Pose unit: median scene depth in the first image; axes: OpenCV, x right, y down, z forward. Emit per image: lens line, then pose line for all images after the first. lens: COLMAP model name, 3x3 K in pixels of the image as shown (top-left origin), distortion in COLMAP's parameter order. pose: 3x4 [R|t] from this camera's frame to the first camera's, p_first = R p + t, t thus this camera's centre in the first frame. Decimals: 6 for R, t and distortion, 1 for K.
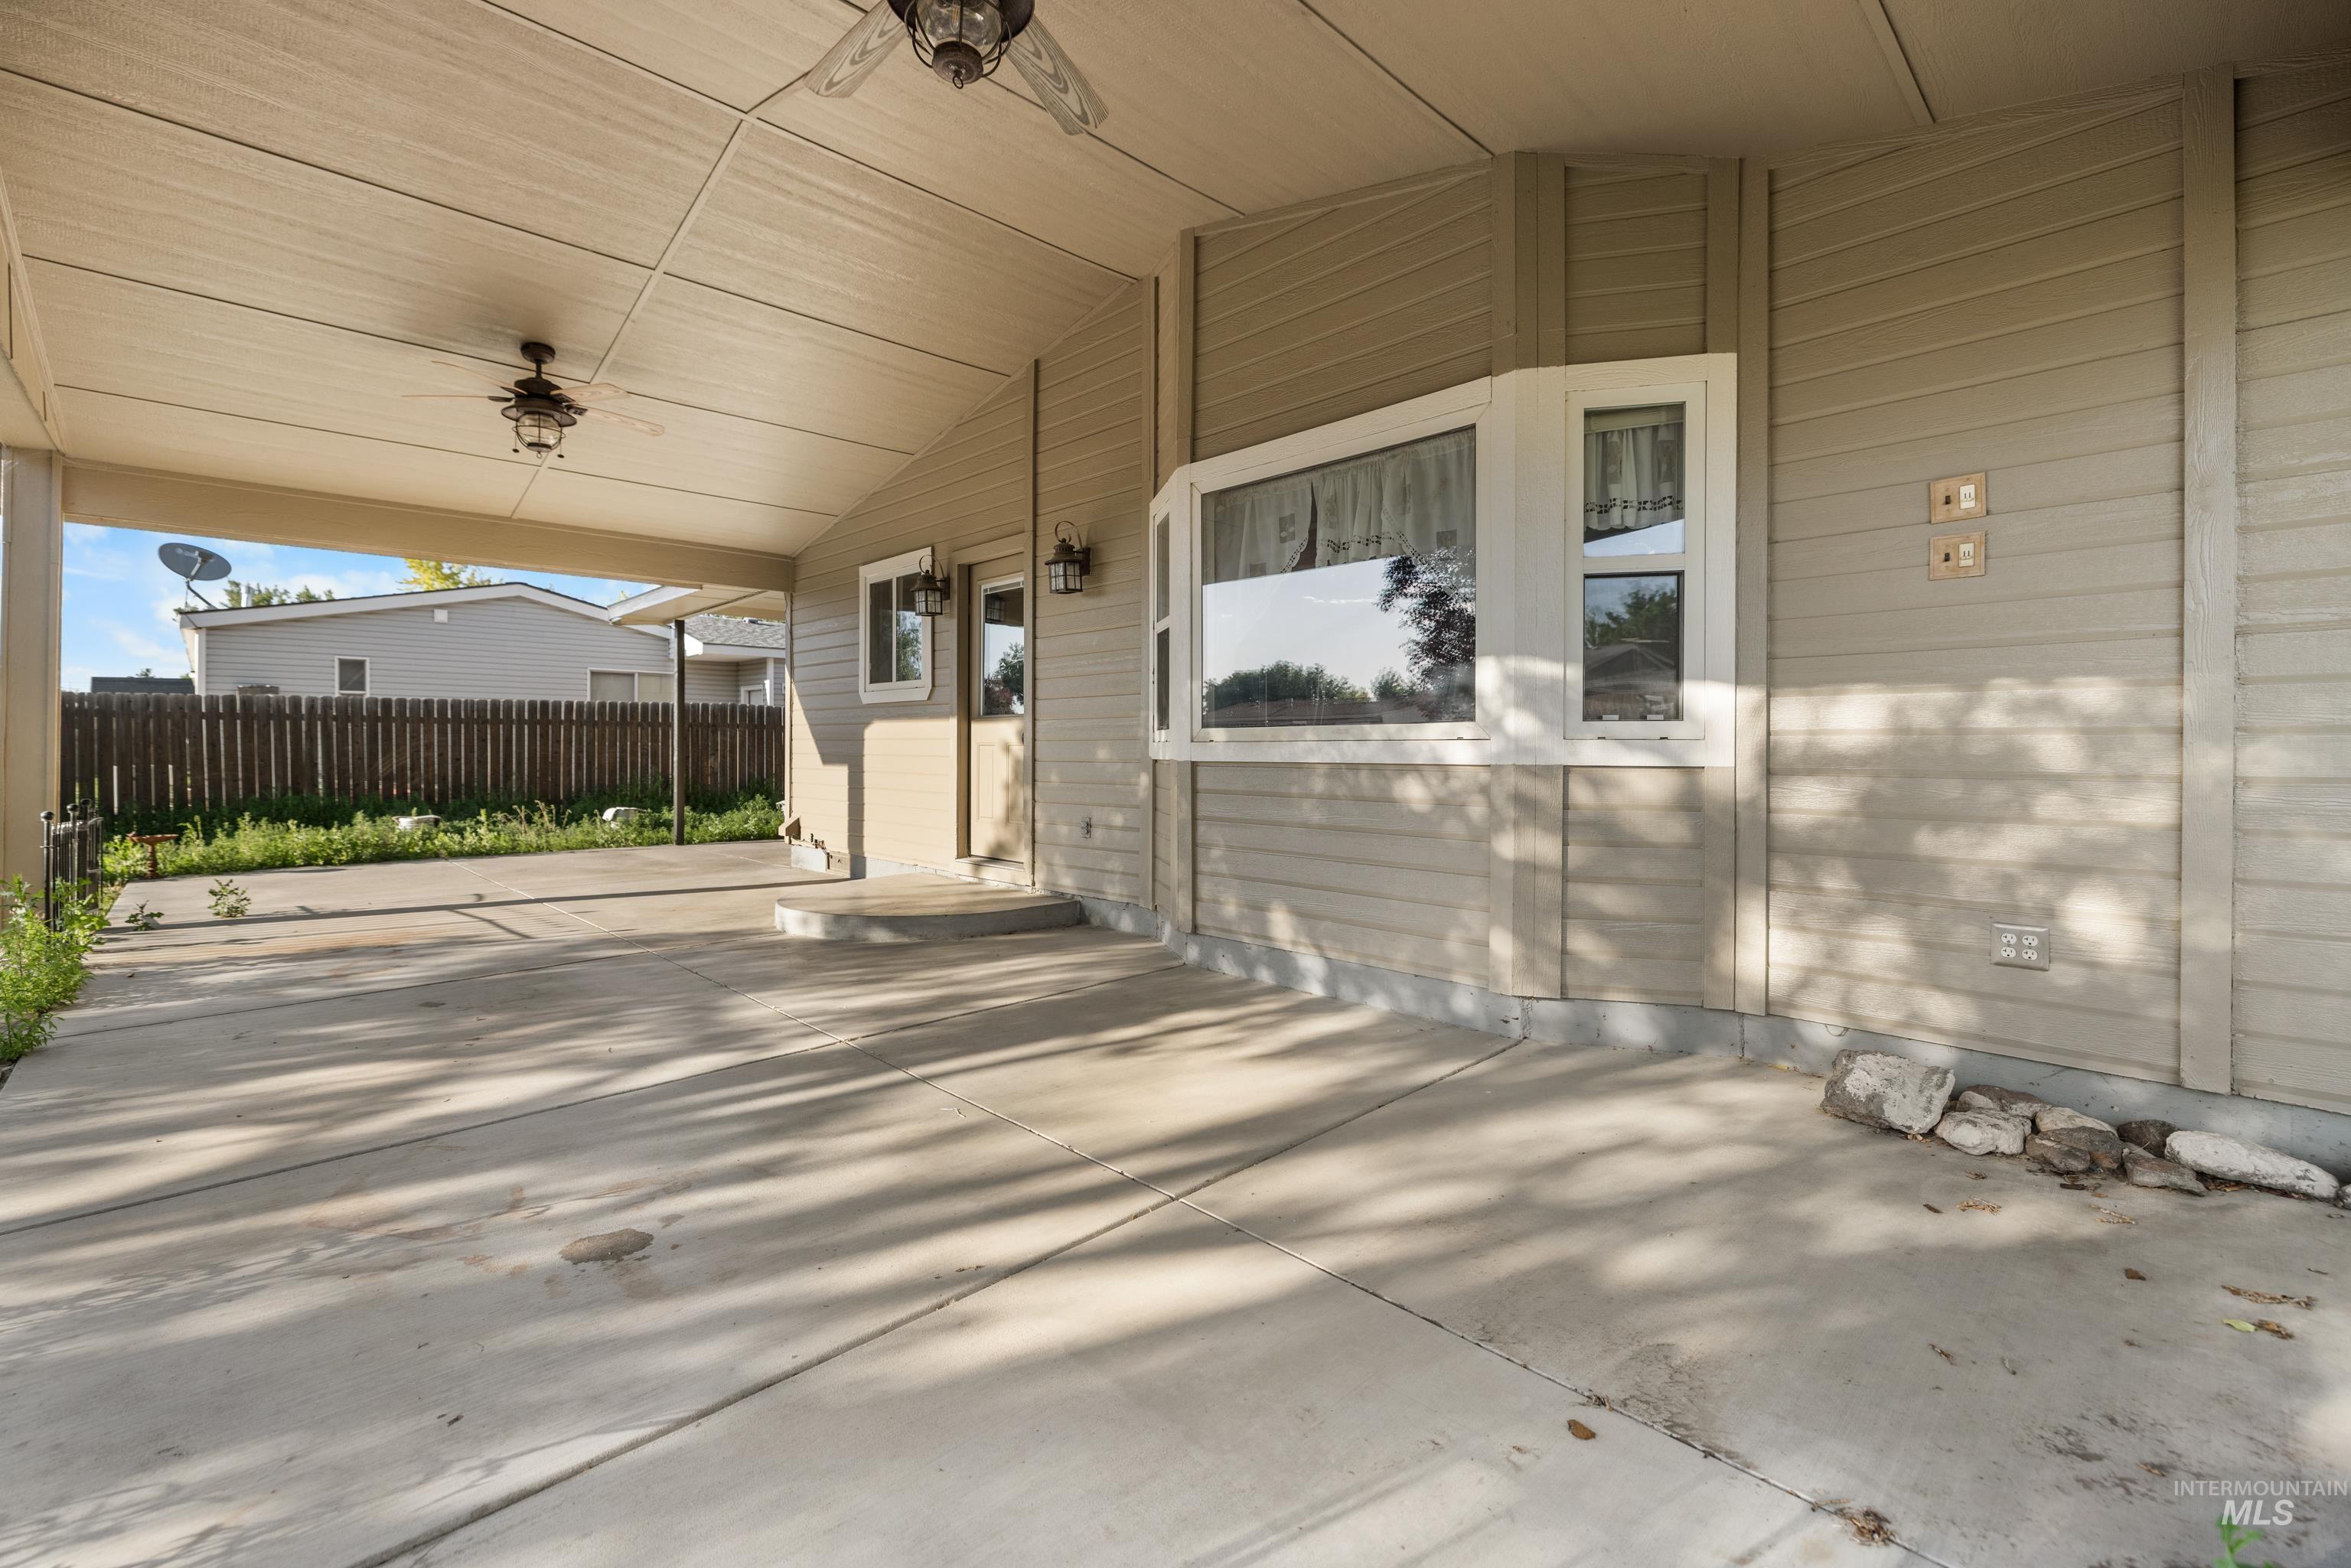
lens RADIAL K [[1004.8, 0, 1165.0], [0, 1004.8, 740.3], [0, 0, 1]] dist [0.001020, -0.000310]
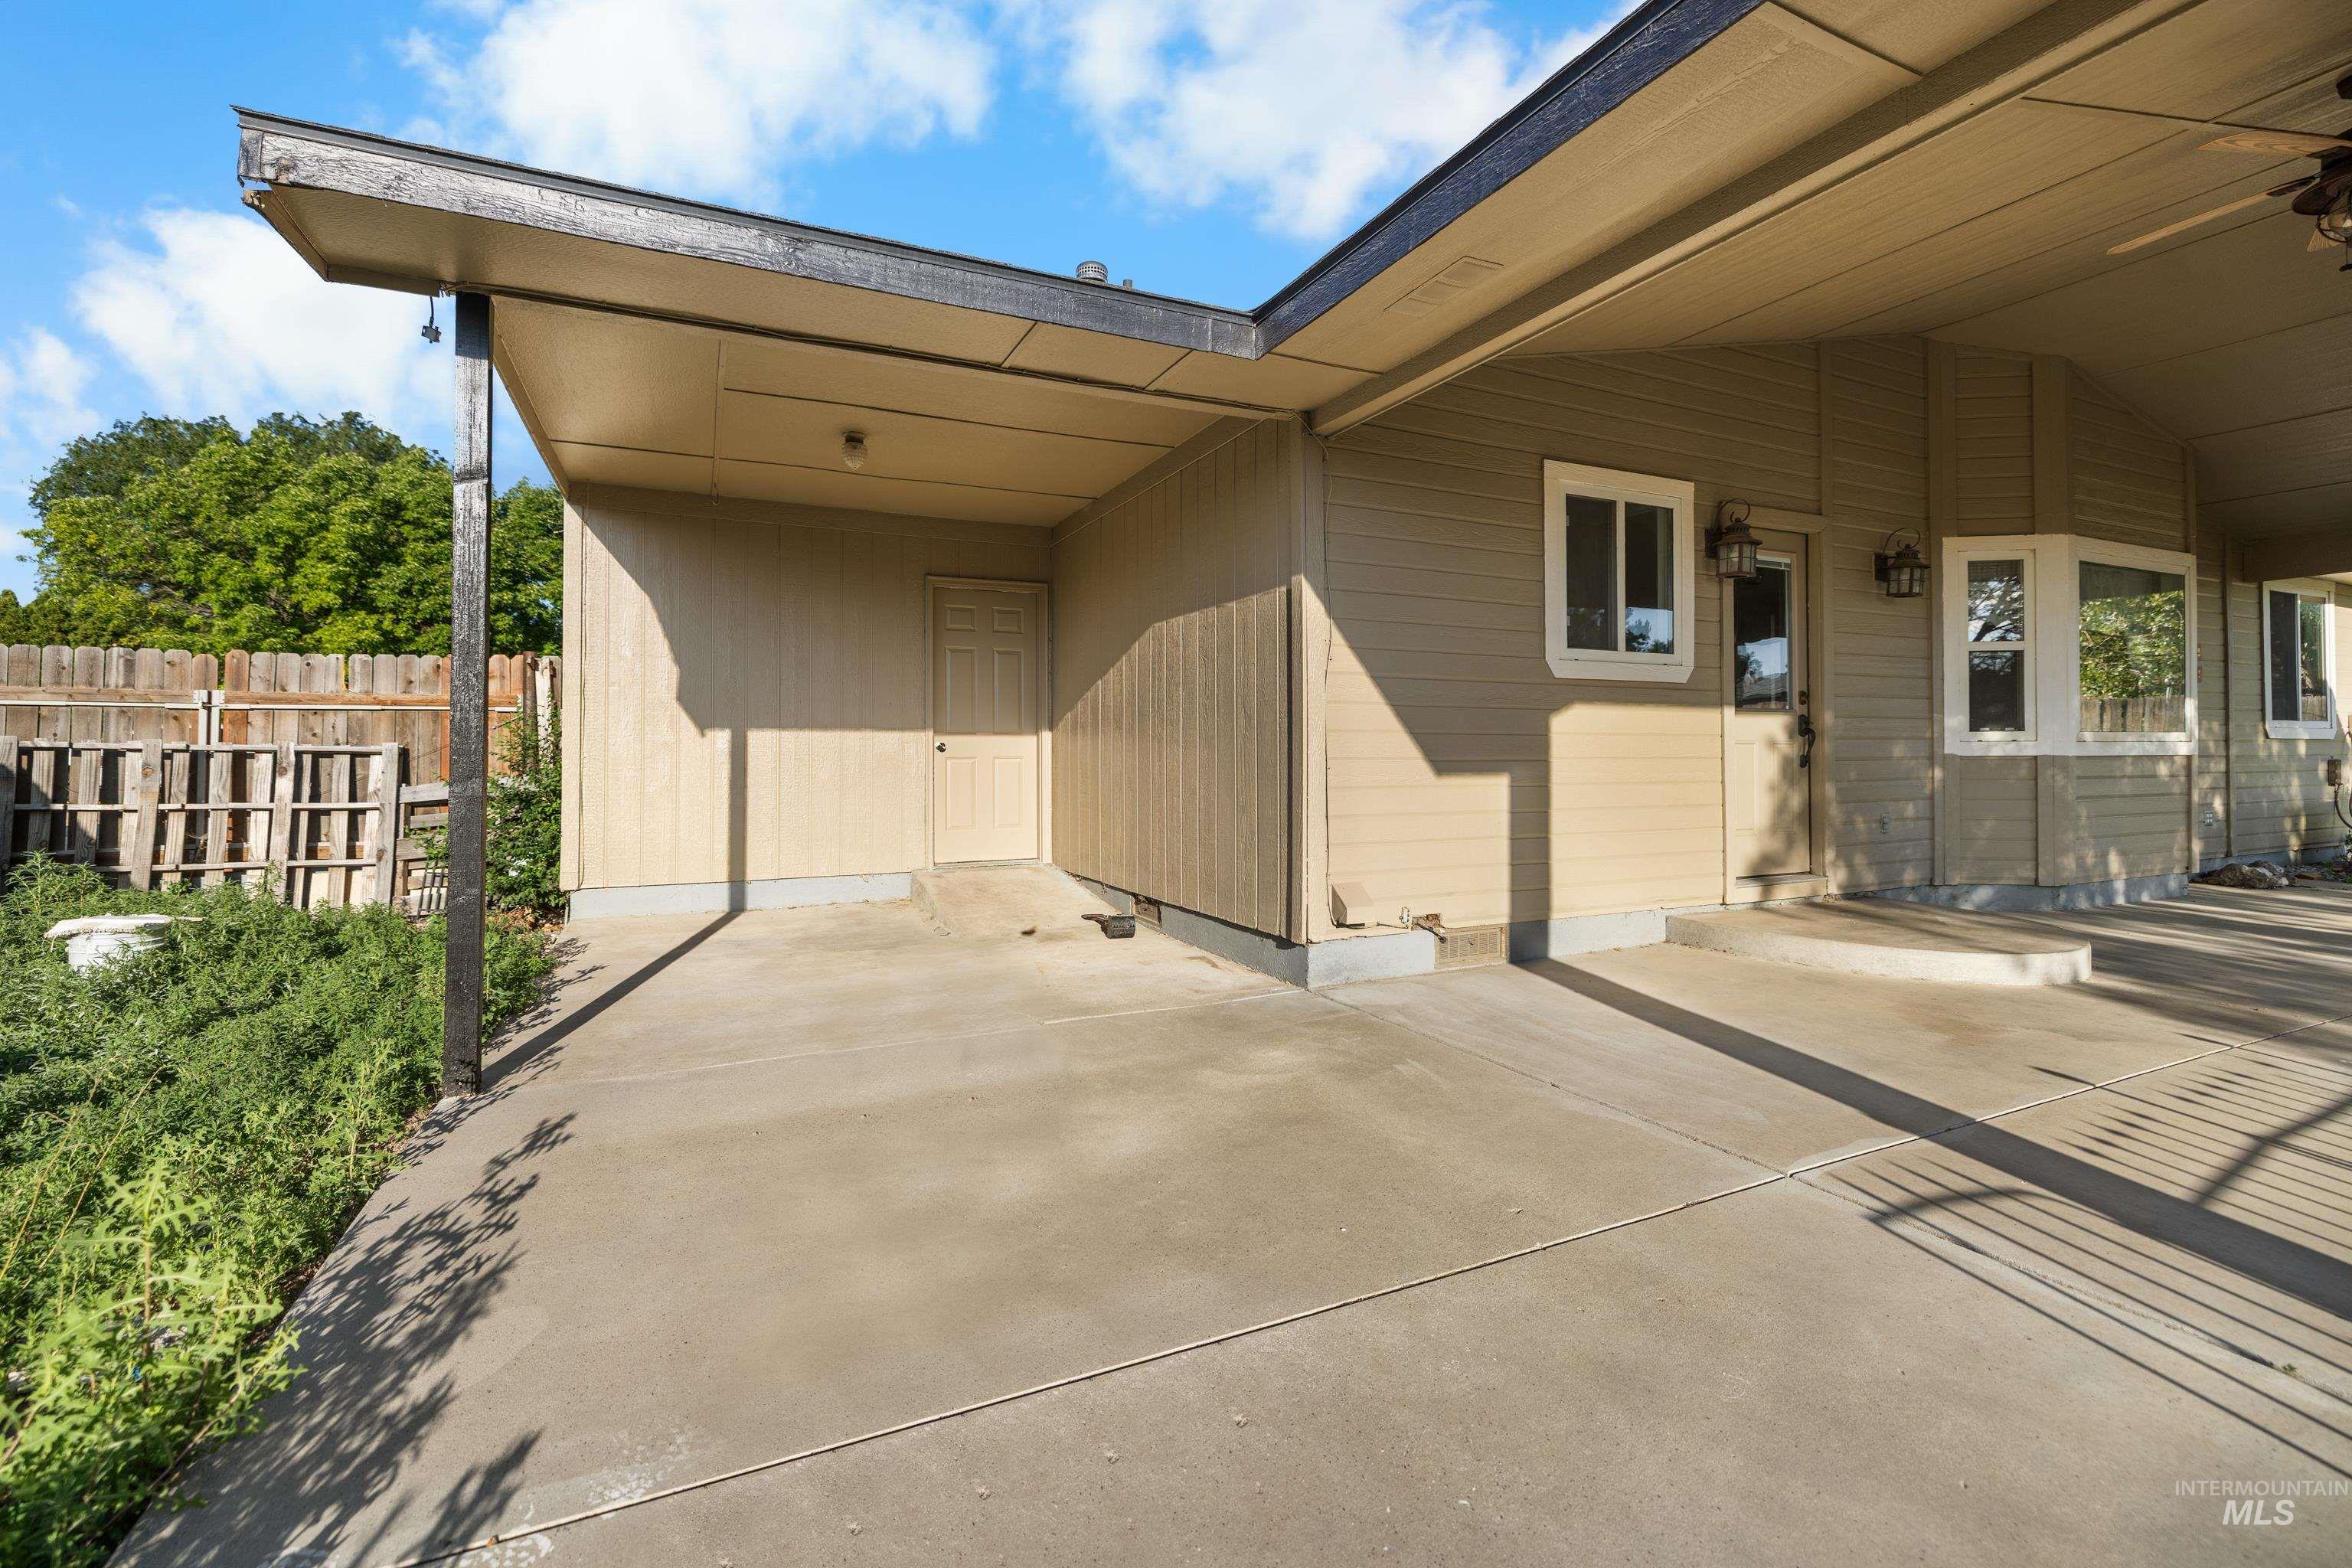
lens RADIAL K [[1005.2, 0, 1165.5], [0, 1005.2, 740.3], [0, 0, 1]] dist [0.001020, -0.000310]
pose [[0.322439, 0.012933, 0.946502, -1.680076], [-0.002518, 0.999915, -0.012805, 0.021582], [-0.946587, 0.001746, 0.322444, 1.759499]]
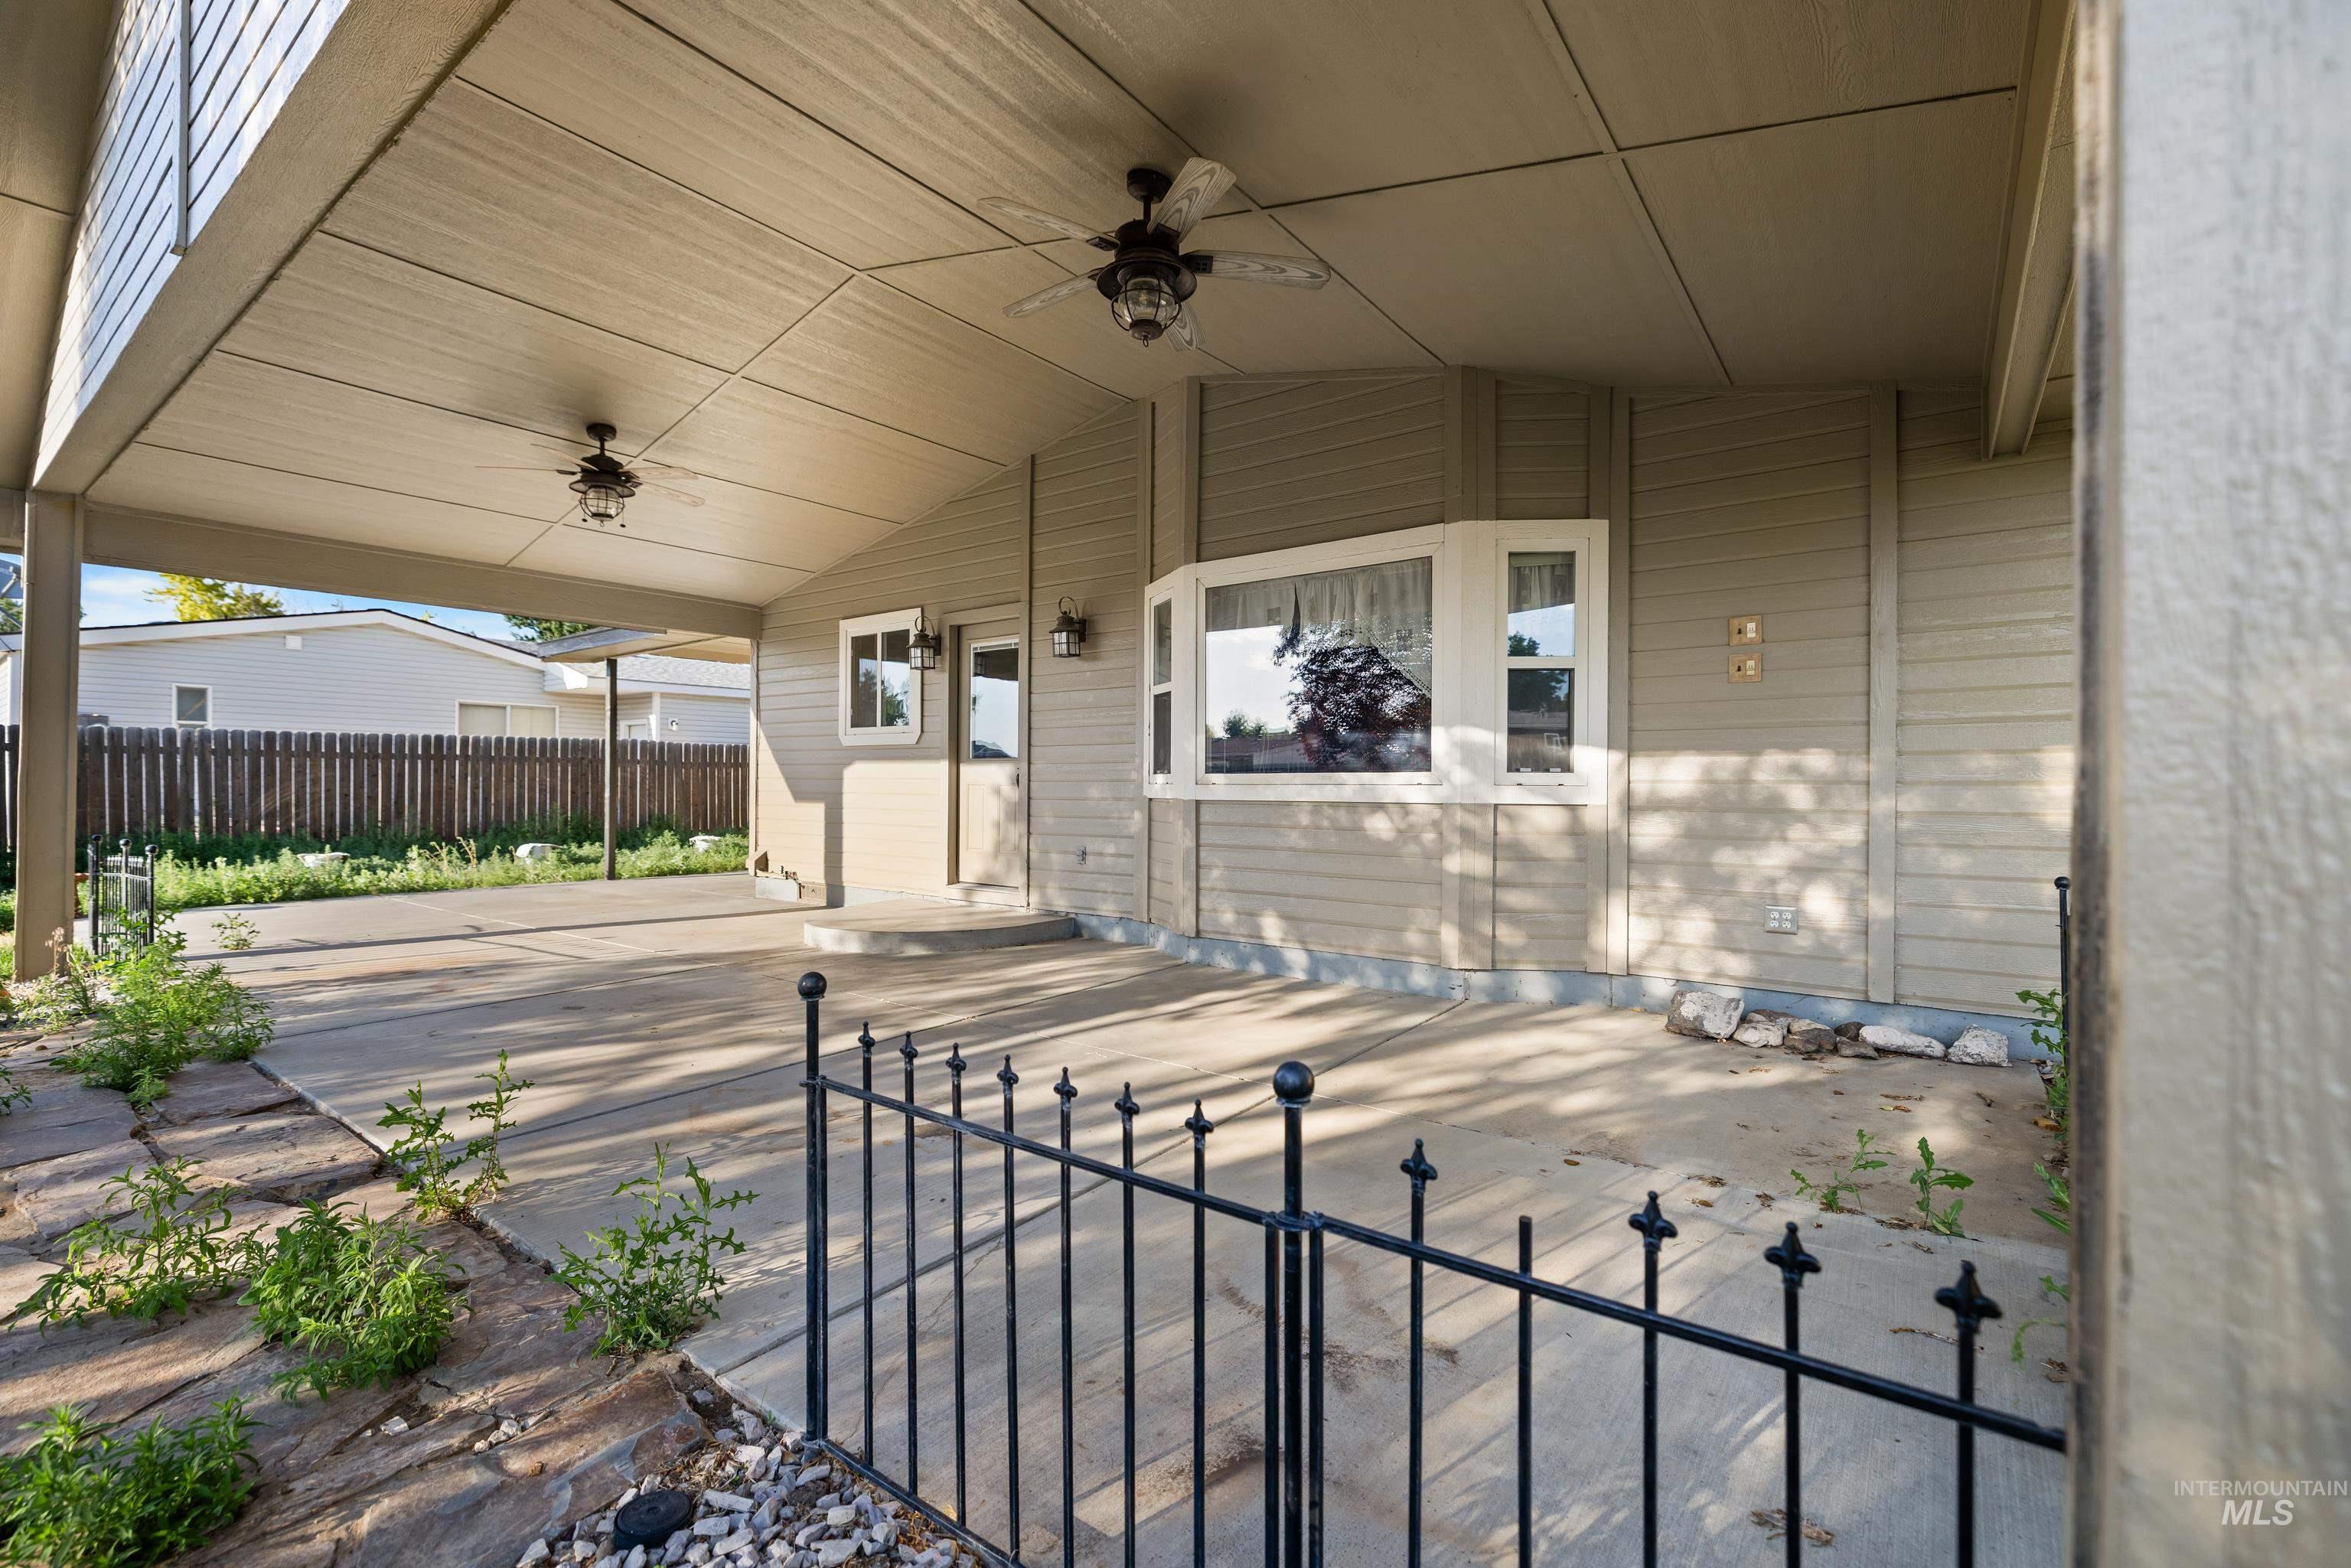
lens RADIAL K [[999.8, 0, 1185.0], [0, 999.8, 770.1], [0, 0, 1]] dist [-0.000026, 0.000357]
pose [[0.986010, 0.006325, 0.166566, -0.196769], [-0.005232, 0.999962, -0.007001, -0.007637], [-0.166604, 0.006031, 0.986005, -0.231056]]
